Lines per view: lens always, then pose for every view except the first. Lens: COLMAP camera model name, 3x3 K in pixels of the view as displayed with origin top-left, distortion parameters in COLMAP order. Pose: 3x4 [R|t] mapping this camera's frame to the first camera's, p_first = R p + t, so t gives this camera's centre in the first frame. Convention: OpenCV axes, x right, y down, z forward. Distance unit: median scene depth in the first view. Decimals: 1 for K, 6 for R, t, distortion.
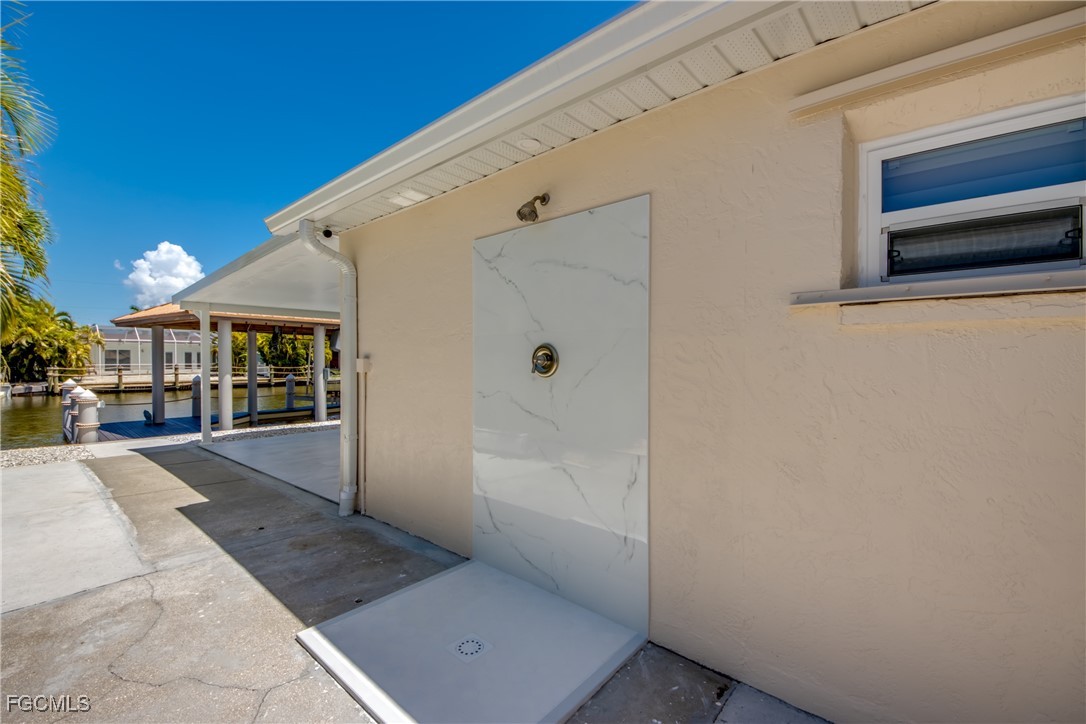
lens RADIAL K [[445.1, 0, 546.8], [0, 445.1, 357.9], [0, 0, 1]] dist [0.027640, -0.020272]
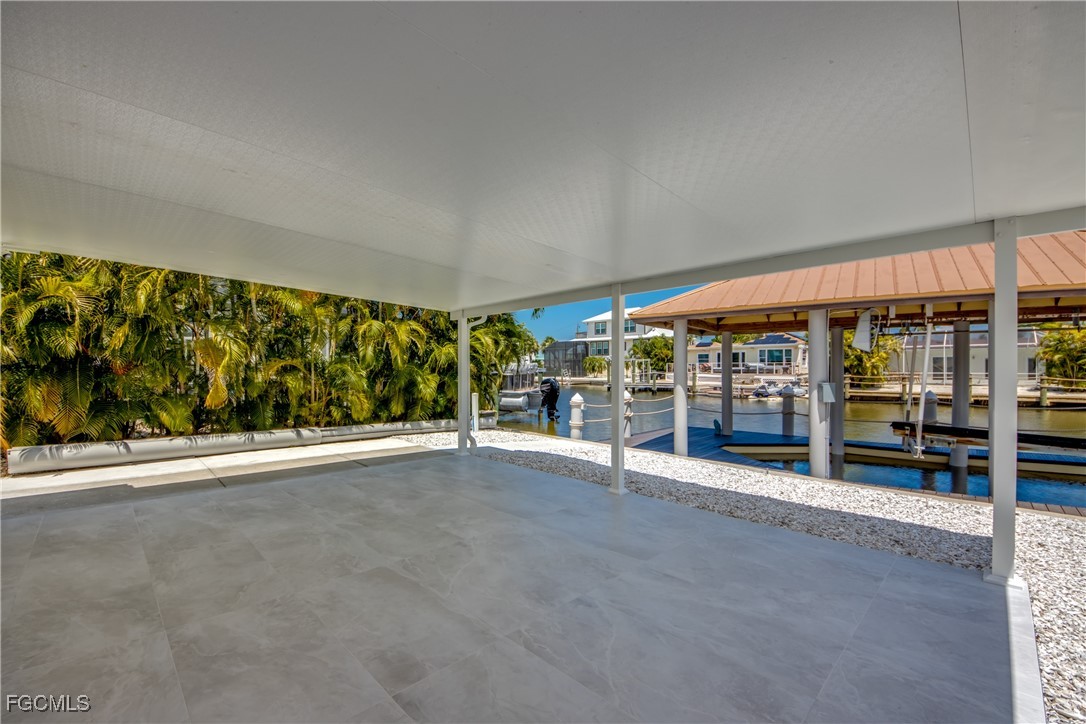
lens RADIAL K [[456.4, 0, 538.6], [0, 456.4, 366.1], [0, 0, 1]] dist [0.019830, -0.022135]
pose [[-0.091901, -0.003807, -0.995761, 0.059803], [0.004743, 0.999980, -0.004260, 0.001524], [0.995757, -0.005114, -0.091881, 0.341349]]
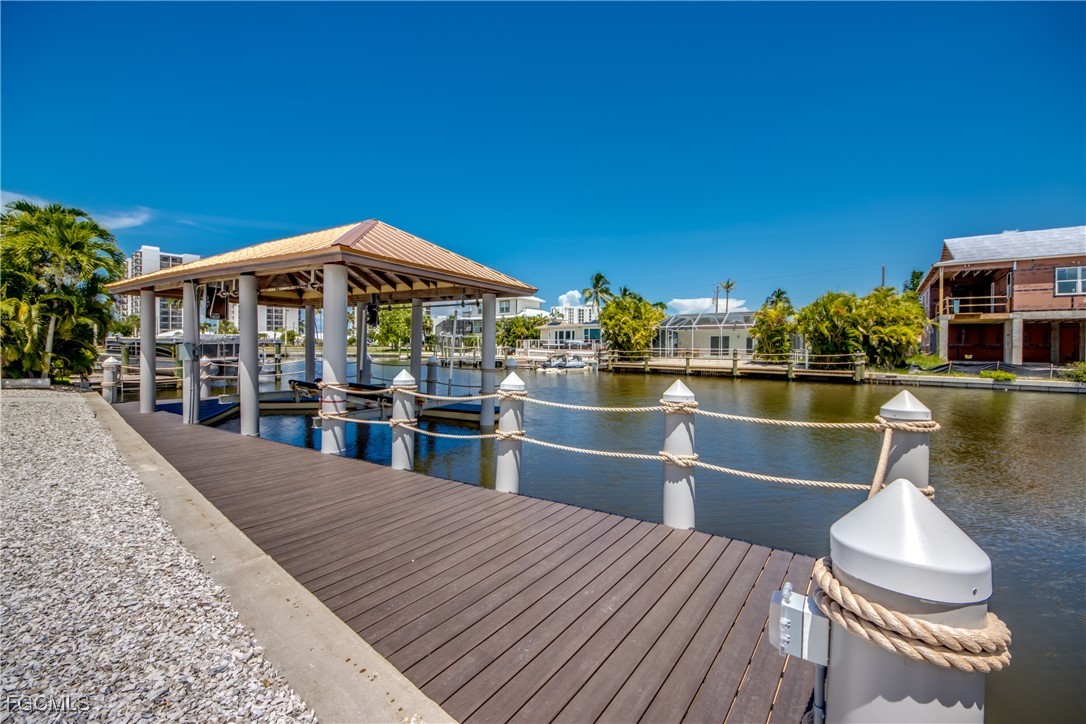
lens RADIAL K [[415.5, 0, 544.1], [0, 415.5, 357.7], [0, 0, 1]] dist [0.024414, -0.017904]
pose [[0.019796, 0.028510, -0.999397, 0.072087], [-0.002505, 0.999592, 0.028466, 0.009840], [0.999801, 0.001940, 0.019859, 0.733901]]
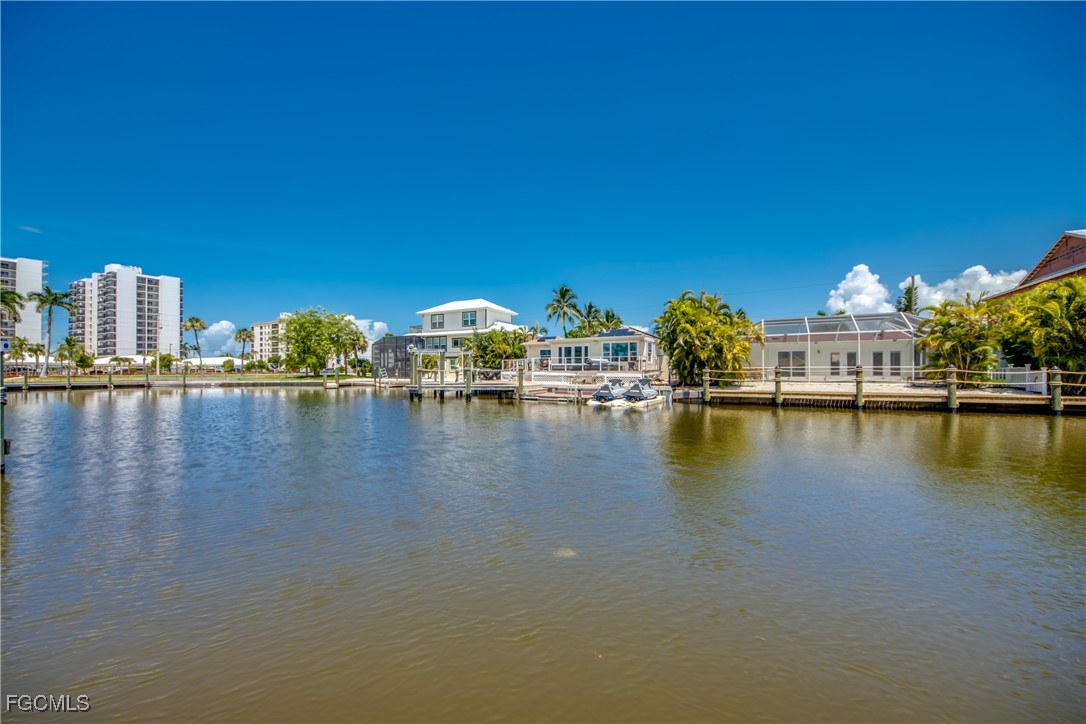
lens RADIAL K [[407.5, 0, 547.4], [0, 407.5, 367.2], [0, 0, 1]] dist [0.020394, -0.015176]
pose [[0.212160, -0.009312, -0.977191, -0.412747], [0.007783, 0.999939, -0.007839, 0.019498], [0.977204, -0.005942, 0.212220, 0.526732]]
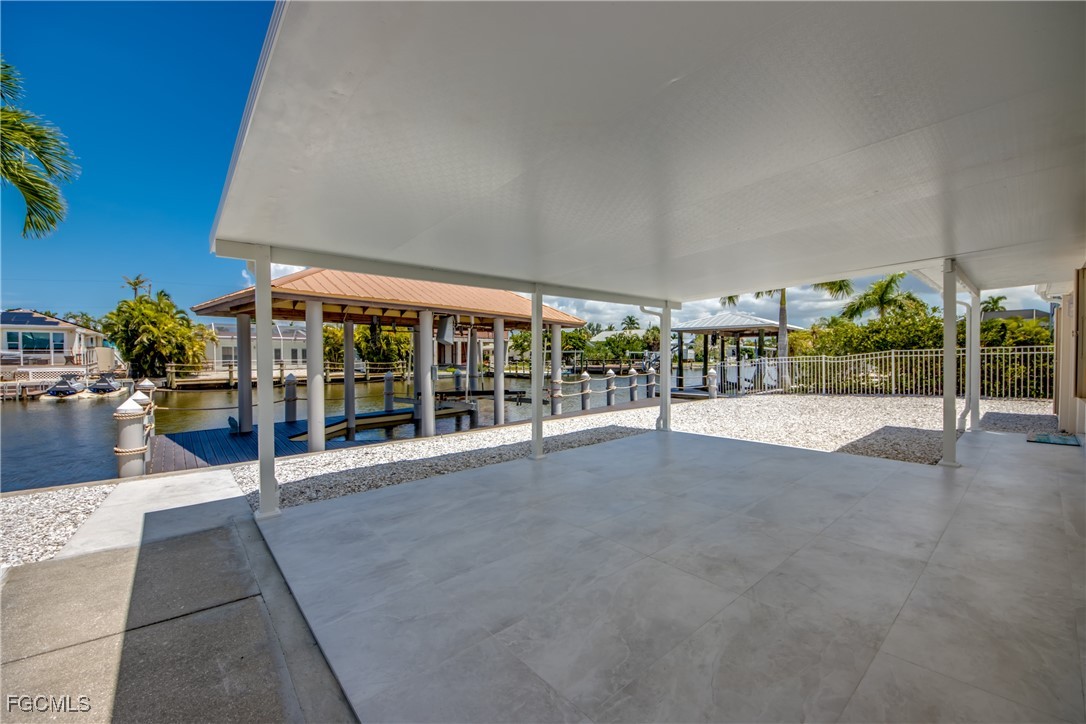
lens RADIAL K [[426.5, 0, 543.0], [0, 426.5, 362.0], [0, 0, 1]] dist [0.022944, -0.020234]
pose [[0.987557, -0.001078, -0.157255, -0.095599], [0.004342, 0.999782, 0.020412, 0.001172], [0.157199, -0.020841, 0.987347, 0.147805]]
